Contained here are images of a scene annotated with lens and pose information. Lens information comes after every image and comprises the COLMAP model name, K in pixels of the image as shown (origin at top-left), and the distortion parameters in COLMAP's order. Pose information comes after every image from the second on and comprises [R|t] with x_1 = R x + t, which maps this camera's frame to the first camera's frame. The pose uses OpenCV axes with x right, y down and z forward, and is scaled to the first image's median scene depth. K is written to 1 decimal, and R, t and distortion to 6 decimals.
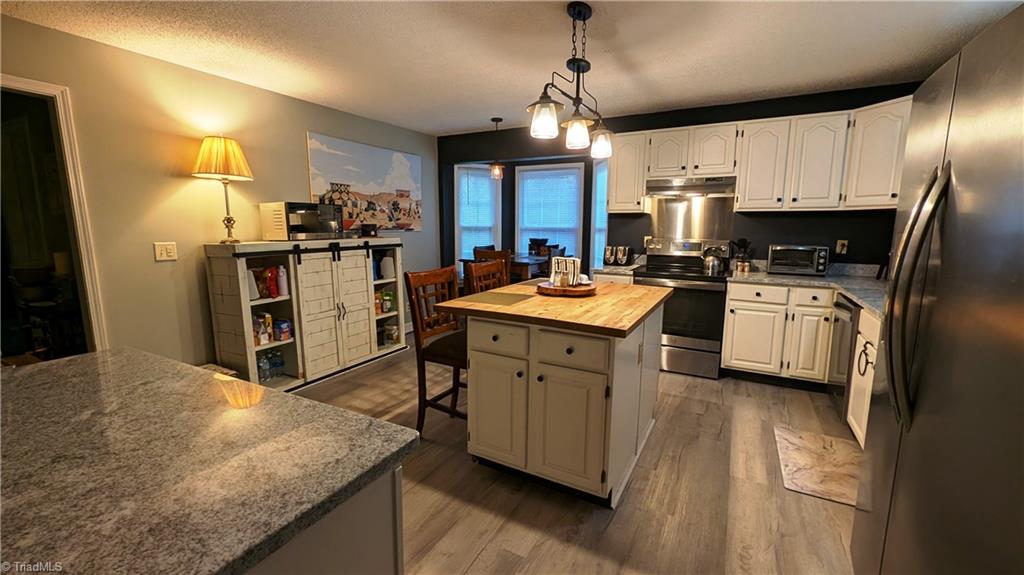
lens RADIAL K [[415.5, 0, 516.2], [0, 415.5, 285.2], [0, 0, 1]] dist [0.000183, -0.000101]
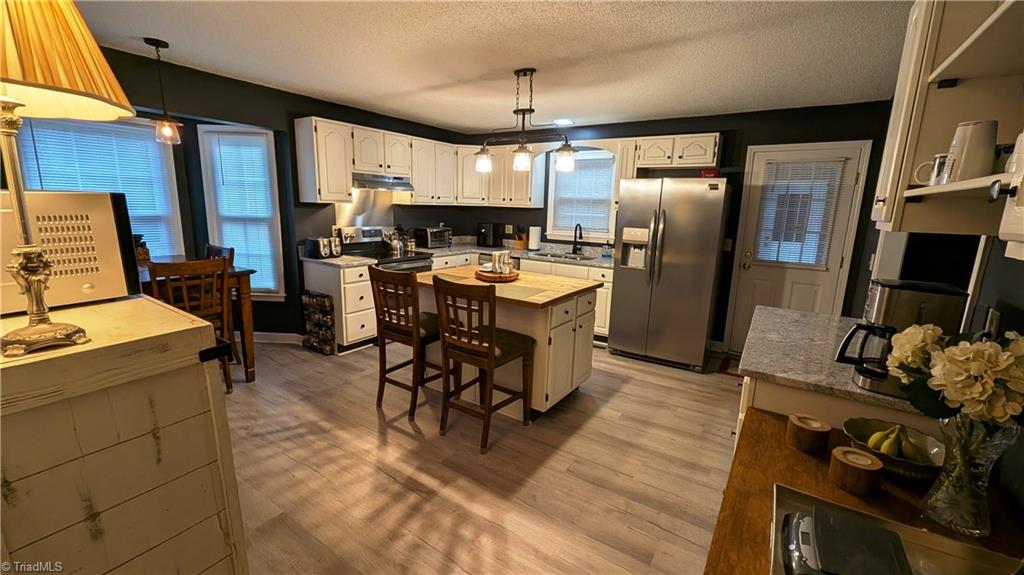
lens RADIAL K [[415.5, 0, 513.4], [0, 415.5, 289.3], [0, 0, 1]] dist [0.000183, -0.000101]
pose [[0.097435, -0.202617, 0.974399, -0.829181], [0.113217, 0.974958, 0.191412, -0.139599], [-0.988781, 0.091669, 0.117935, 0.586243]]
